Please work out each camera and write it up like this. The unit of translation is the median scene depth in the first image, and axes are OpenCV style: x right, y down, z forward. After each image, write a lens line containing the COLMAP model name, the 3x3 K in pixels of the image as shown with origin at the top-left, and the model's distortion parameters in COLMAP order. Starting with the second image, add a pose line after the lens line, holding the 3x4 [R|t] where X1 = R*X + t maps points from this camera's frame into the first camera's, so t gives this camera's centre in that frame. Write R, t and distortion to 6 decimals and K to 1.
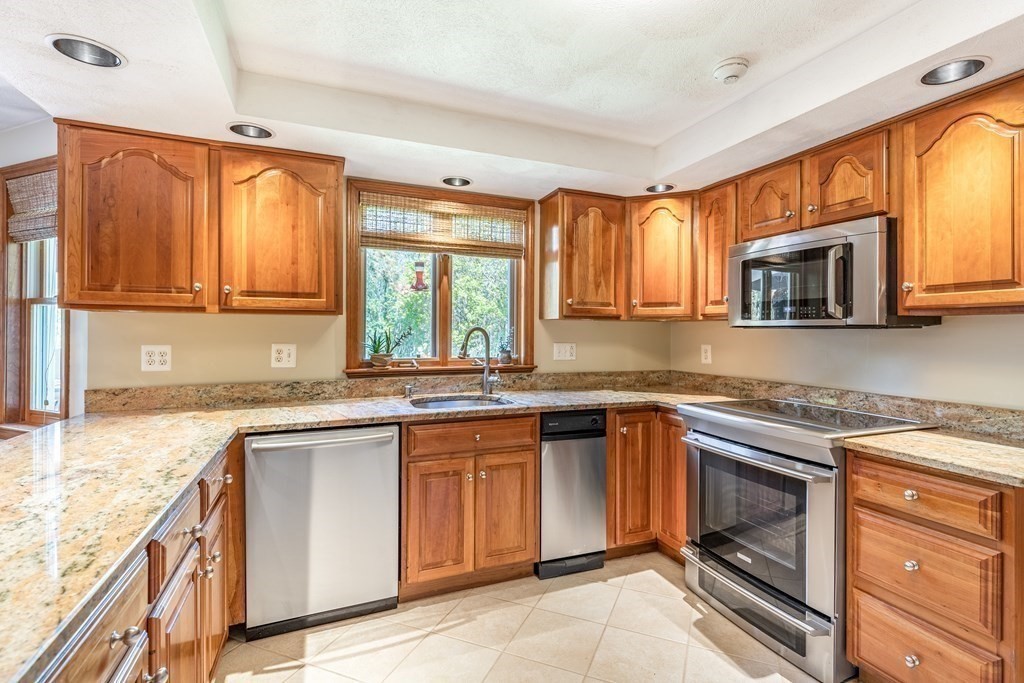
lens RADIAL K [[496.1, 0, 515.5], [0, 496.1, 333.2], [0, 0, 1]] dist [0.015122, -0.000501]
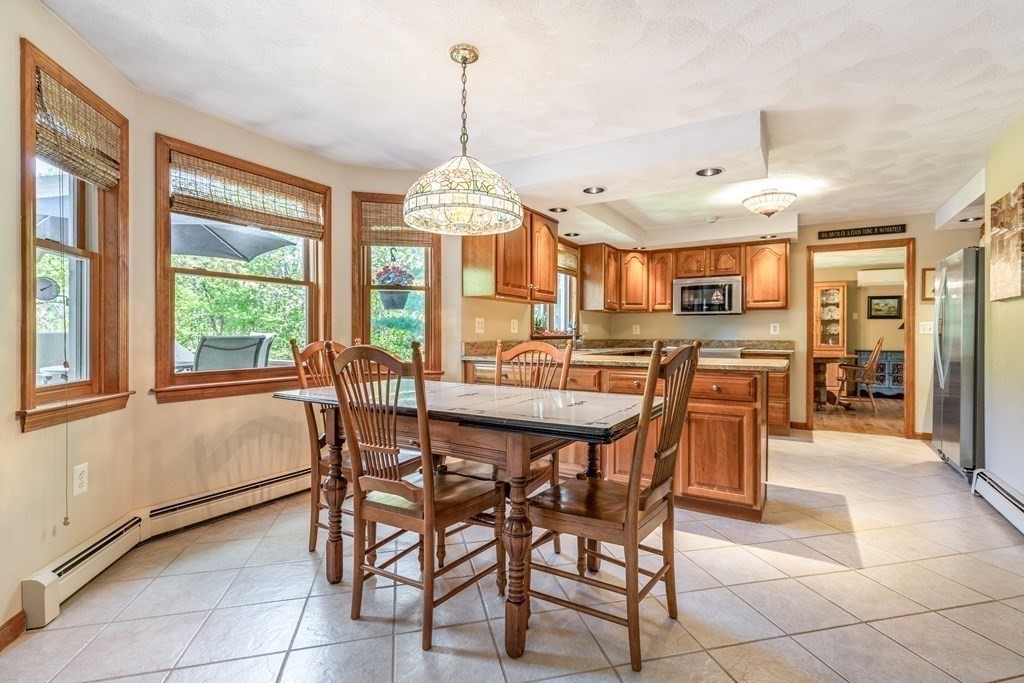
lens RADIAL K [[496.1, 0, 509.7], [0, 496.1, 334.7], [0, 0, 1]] dist [0.015122, -0.000501]
pose [[0.805522, -0.003278, 0.592557, -1.991768], [0.005249, 0.999985, -0.001604, 0.102328], [-0.592542, 0.004402, 0.805527, -0.515467]]
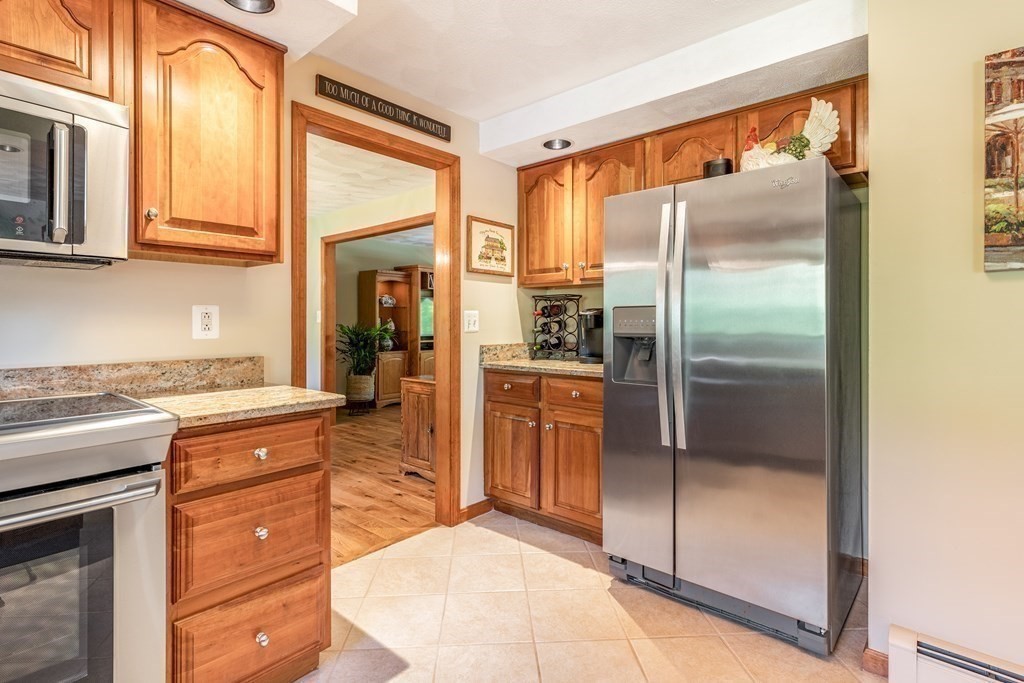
lens RADIAL K [[496.1, 0, 512.3], [0, 496.1, 324.1], [0, 0, 1]] dist [0.015122, -0.000501]
pose [[-0.442476, -0.006397, 0.896758, -0.157862], [0.007557, 0.999912, 0.010862, 0.069871], [-0.896749, 0.011583, -0.442389, 0.787554]]
